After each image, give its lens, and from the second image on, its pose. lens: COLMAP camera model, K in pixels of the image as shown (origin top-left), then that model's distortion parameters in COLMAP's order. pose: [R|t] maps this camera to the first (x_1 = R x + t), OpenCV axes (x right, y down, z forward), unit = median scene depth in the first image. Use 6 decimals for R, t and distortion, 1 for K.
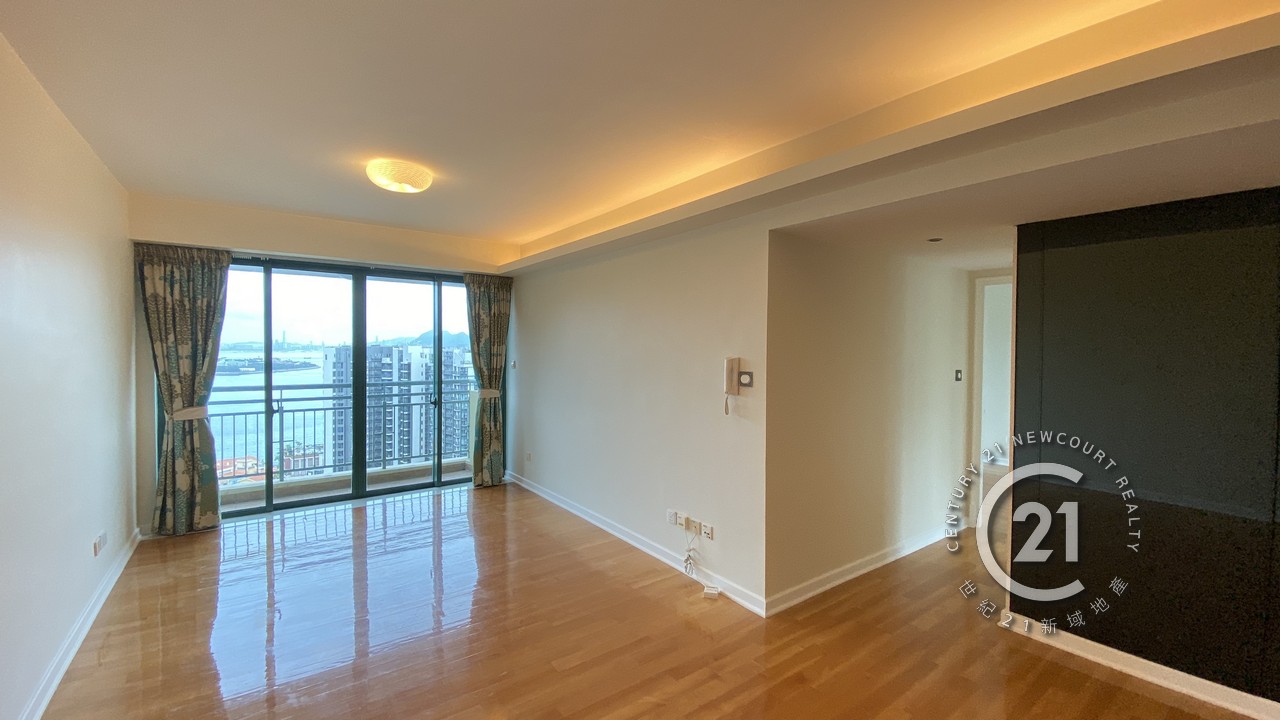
lens RADIAL K [[520.1, 0, 644.3], [0, 520.1, 352.5], [0, 0, 1]] dist [0.006799, -0.010789]
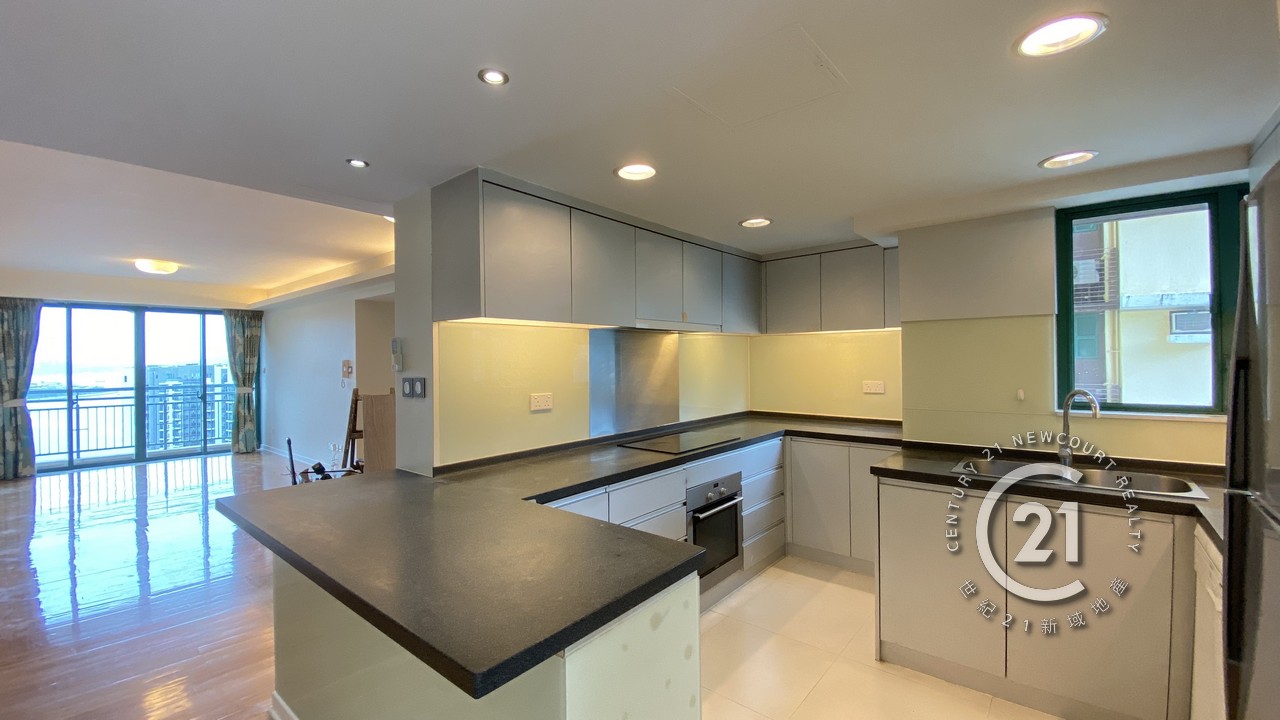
lens RADIAL K [[520.1, 0, 621.2], [0, 520.1, 352.7], [0, 0, 1]] dist [0.006799, -0.010789]
pose [[0.976541, -0.017387, 0.214628, 0.490542], [0.021960, 0.999579, -0.018940, 0.028416], [-0.214208, 0.023209, 0.976512, -0.764203]]
